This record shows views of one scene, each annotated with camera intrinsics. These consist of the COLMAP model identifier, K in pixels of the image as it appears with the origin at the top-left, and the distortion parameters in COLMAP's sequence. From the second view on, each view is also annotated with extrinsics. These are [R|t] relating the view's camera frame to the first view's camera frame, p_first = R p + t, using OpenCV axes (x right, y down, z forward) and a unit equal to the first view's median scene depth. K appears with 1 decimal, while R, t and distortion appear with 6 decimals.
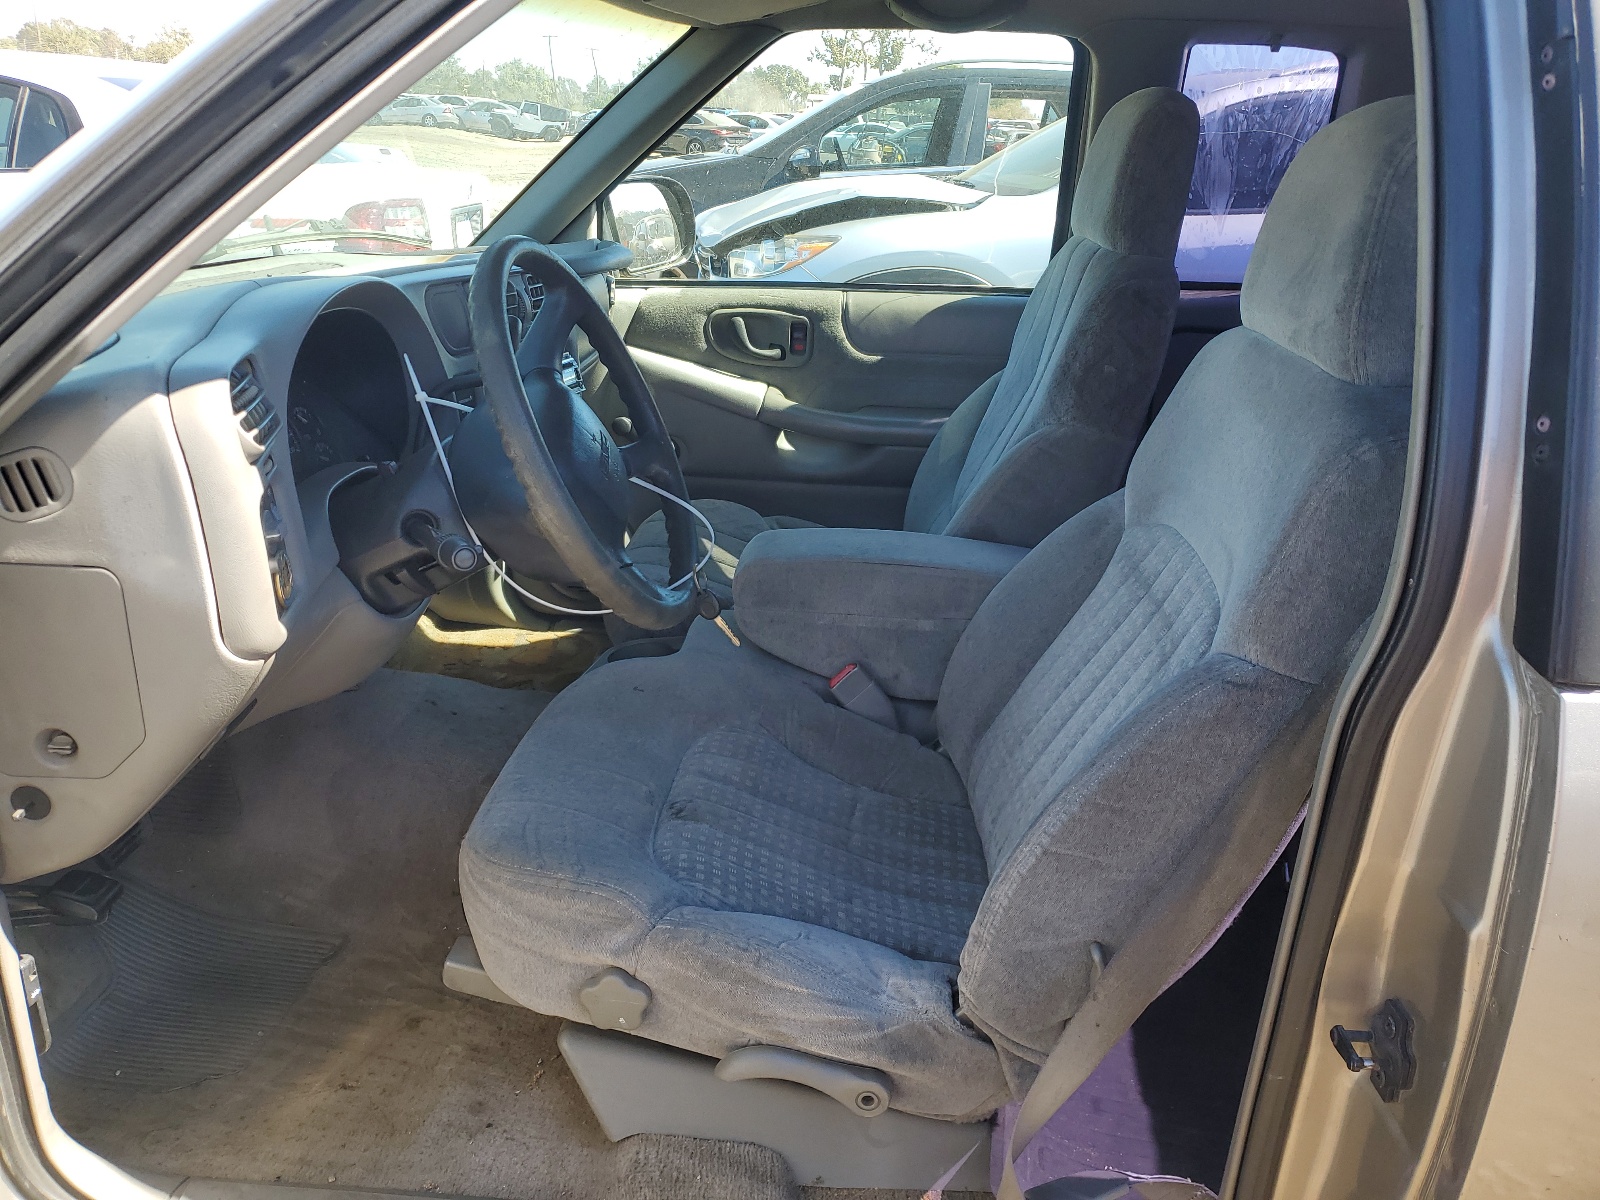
lens RADIAL K [[1291.7, 0, 800.0], [0, 1291.7, 600.0], [0, 0, 1]] dist [0.045072, -0.001744]
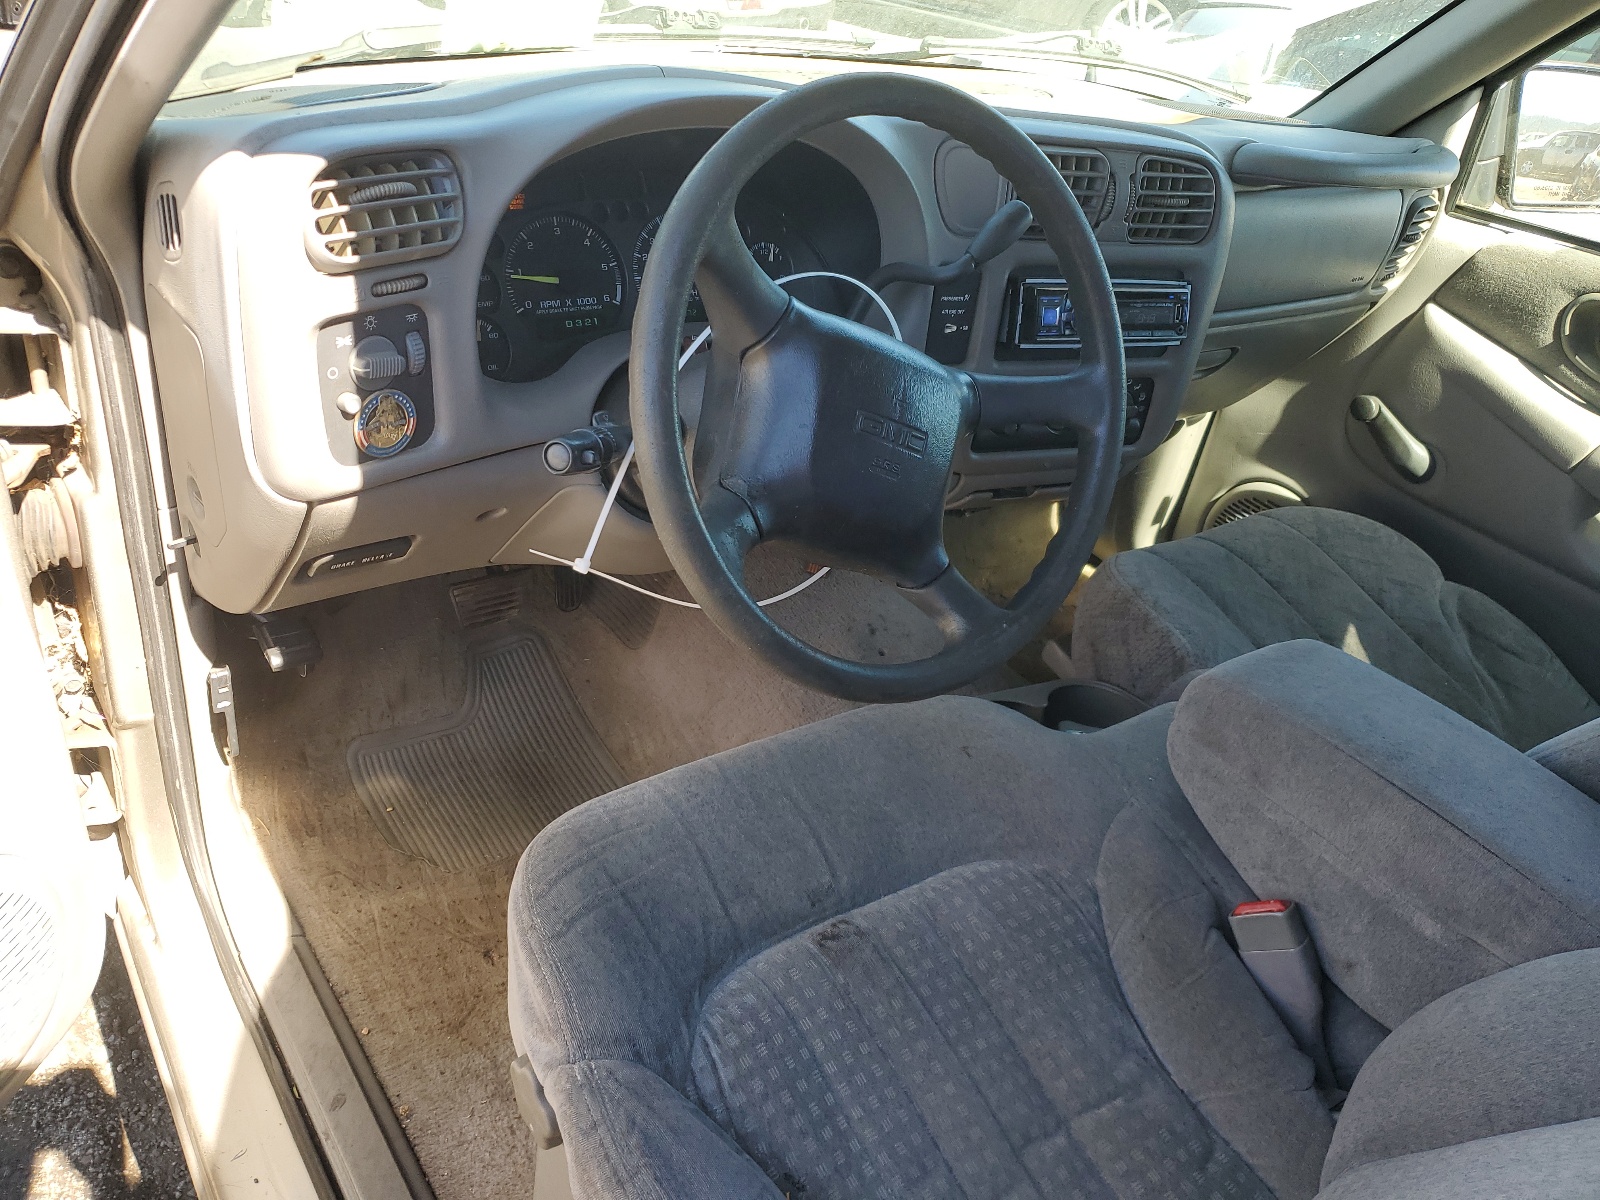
lens RADIAL K [[1291.7, 0, 800.0], [0, 1291.7, 600.0], [0, 0, 1]] dist [0.045072, -0.001744]
pose [[0.635079, 0.459280, -0.621077, 0.212080], [-0.384591, 0.885300, 0.261408, -0.150313], [0.669899, 0.072846, 0.738870, 0.381825]]
